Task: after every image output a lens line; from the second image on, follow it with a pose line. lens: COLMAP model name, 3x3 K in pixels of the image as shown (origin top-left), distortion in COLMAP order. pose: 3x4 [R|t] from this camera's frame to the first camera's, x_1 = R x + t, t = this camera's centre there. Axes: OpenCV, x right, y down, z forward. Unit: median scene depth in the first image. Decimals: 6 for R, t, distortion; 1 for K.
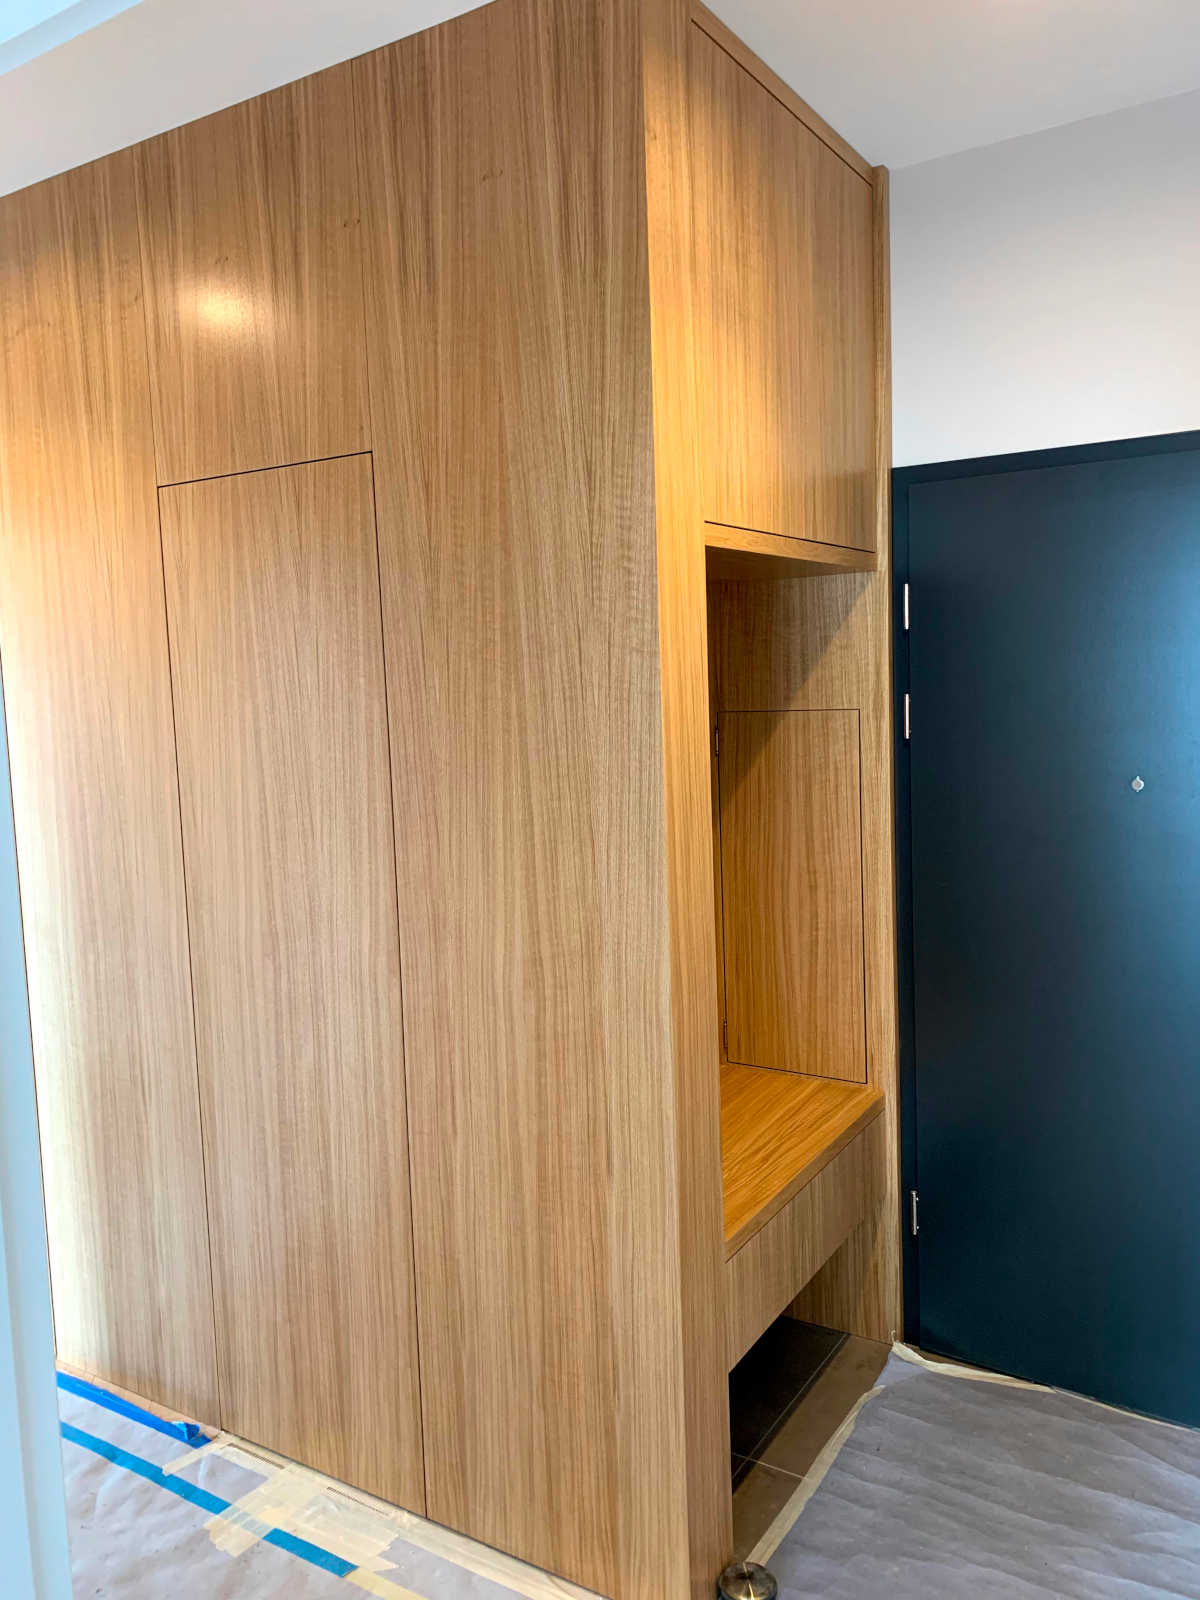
lens RADIAL K [[1220.8, 0, 608.8], [0, 1220.8, 777.9], [0, 0, 1]] dist [0.028677, -0.037960]
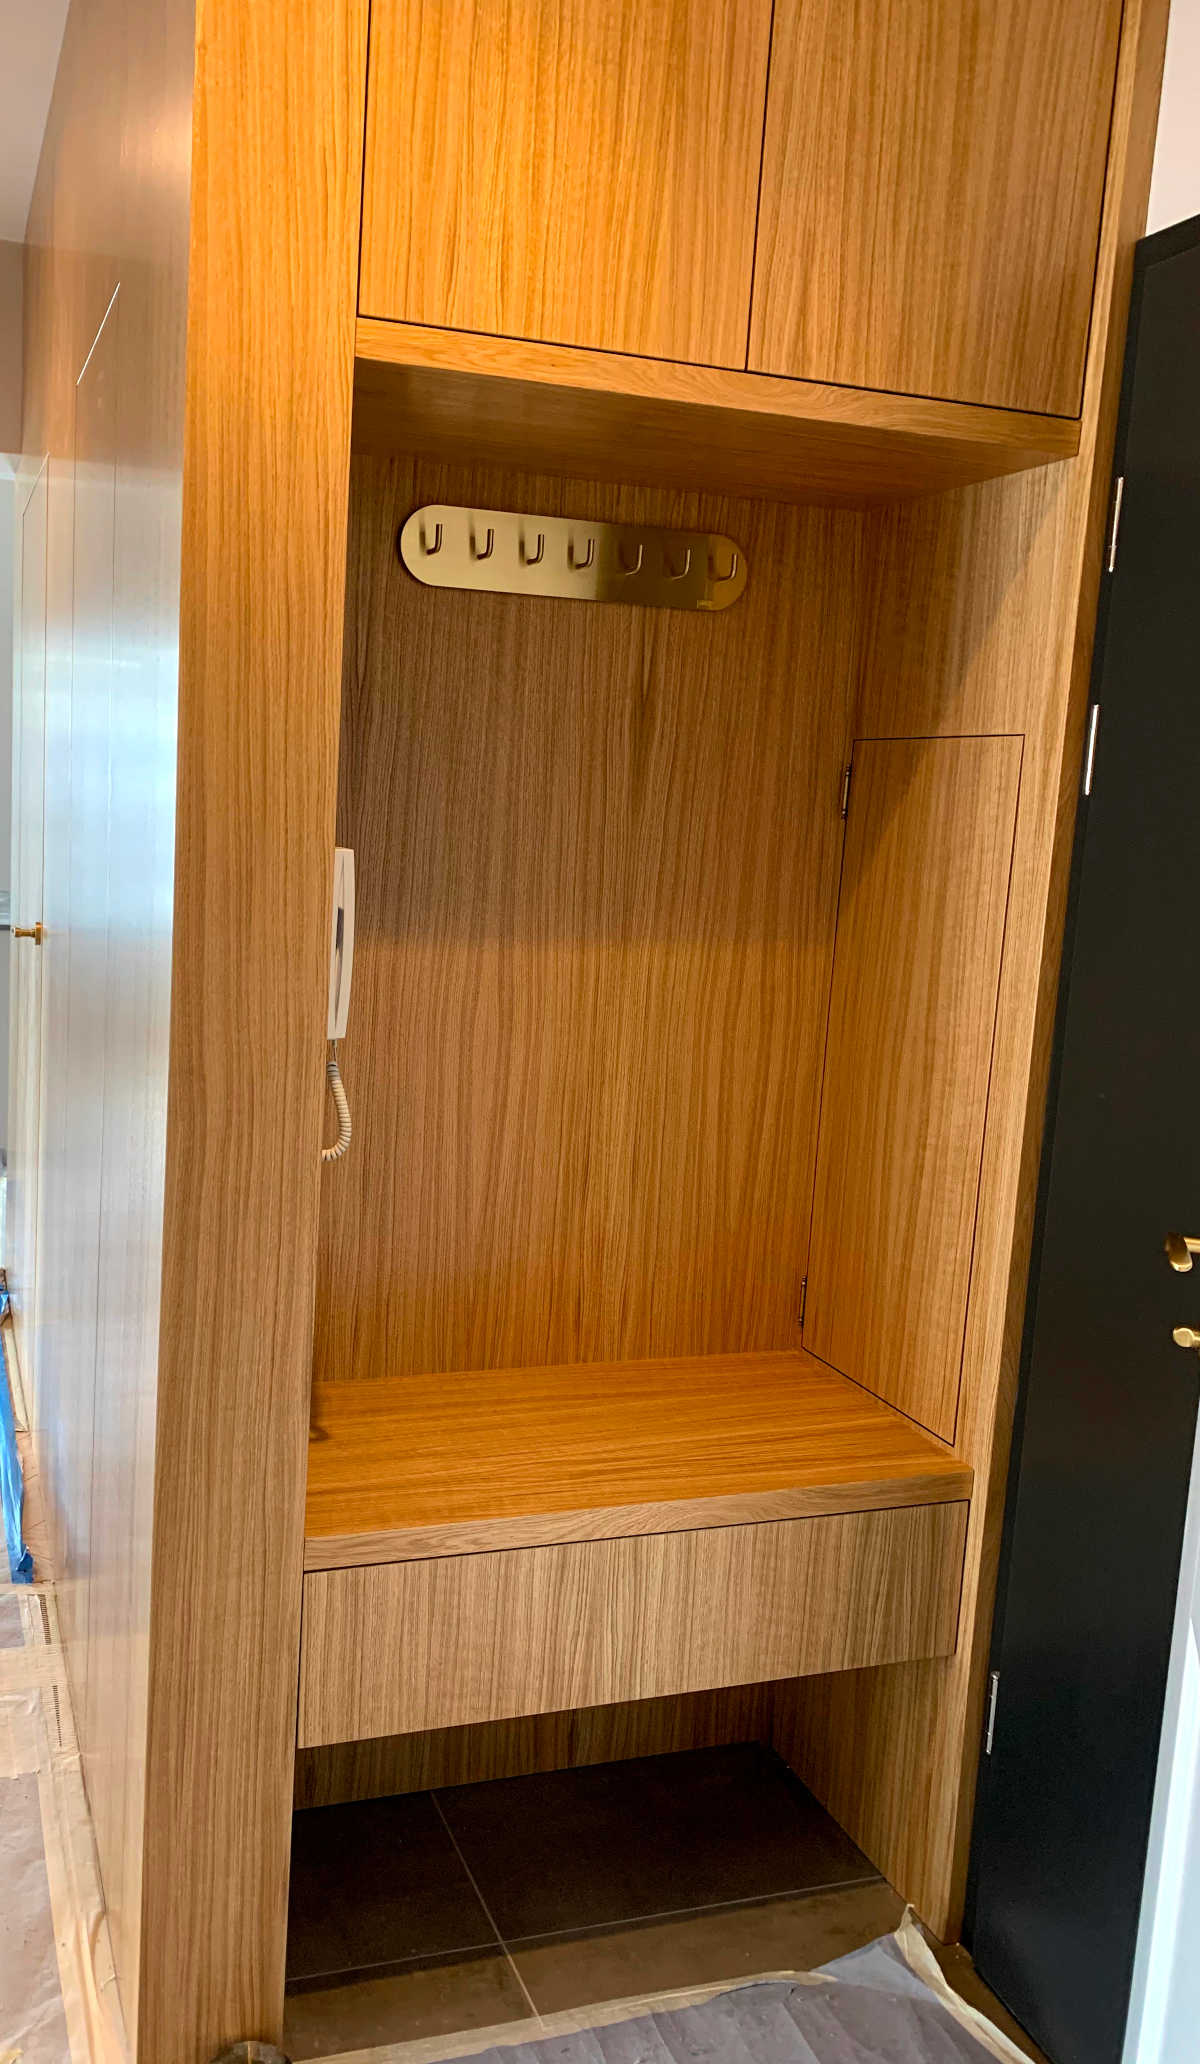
lens RADIAL K [[1605.1, 0, 433.8], [0, 1605.1, 1007.4], [0, 0, 1]] dist [0.002675, 0.001862]
pose [[0.756430, 0.159868, -0.634236, 0.563541], [-0.131964, 0.987031, 0.091405, 0.033941], [0.640623, 0.014555, 0.767717, 0.395131]]
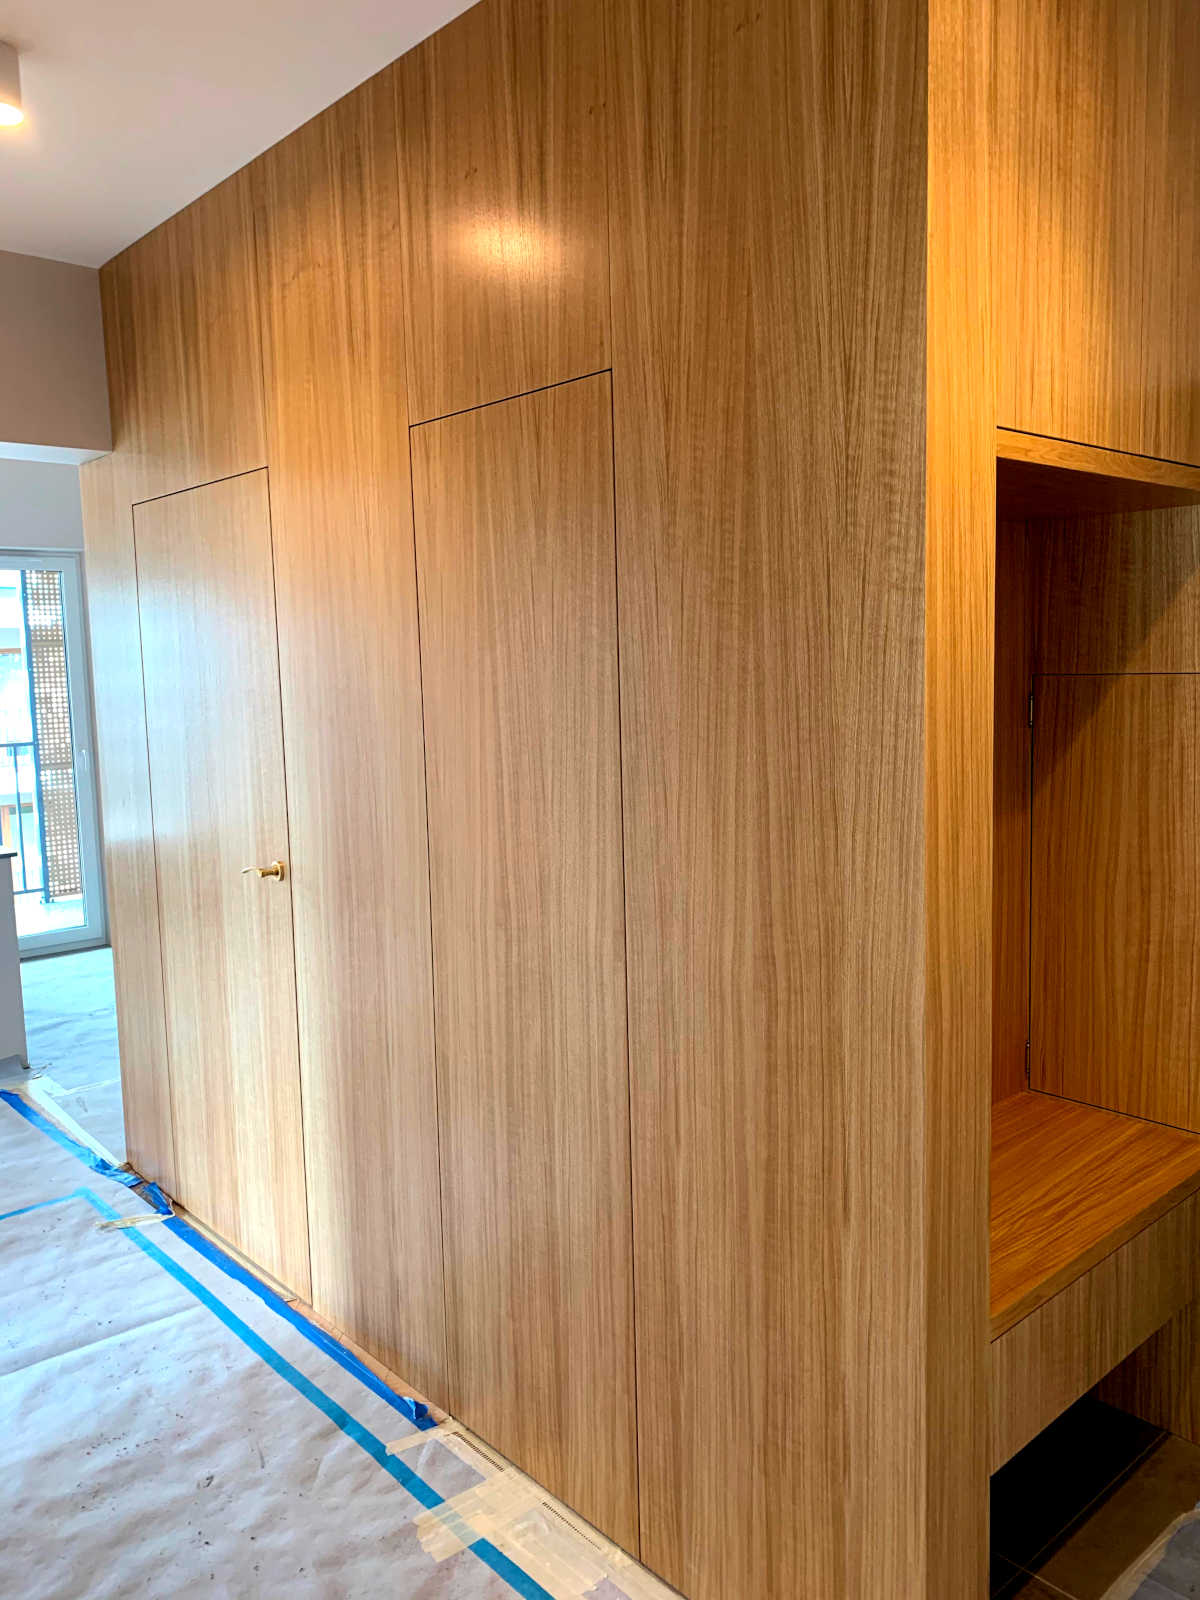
lens RADIAL K [[1220.8, 0, 608.8], [0, 1220.8, 777.9], [0, 0, 1]] dist [0.028677, -0.037960]
pose [[0.959885, 0.038003, -0.277808, 0.059426], [-0.032141, 0.999155, 0.025626, 0.005810], [0.278547, -0.015669, 0.960295, 0.140426]]
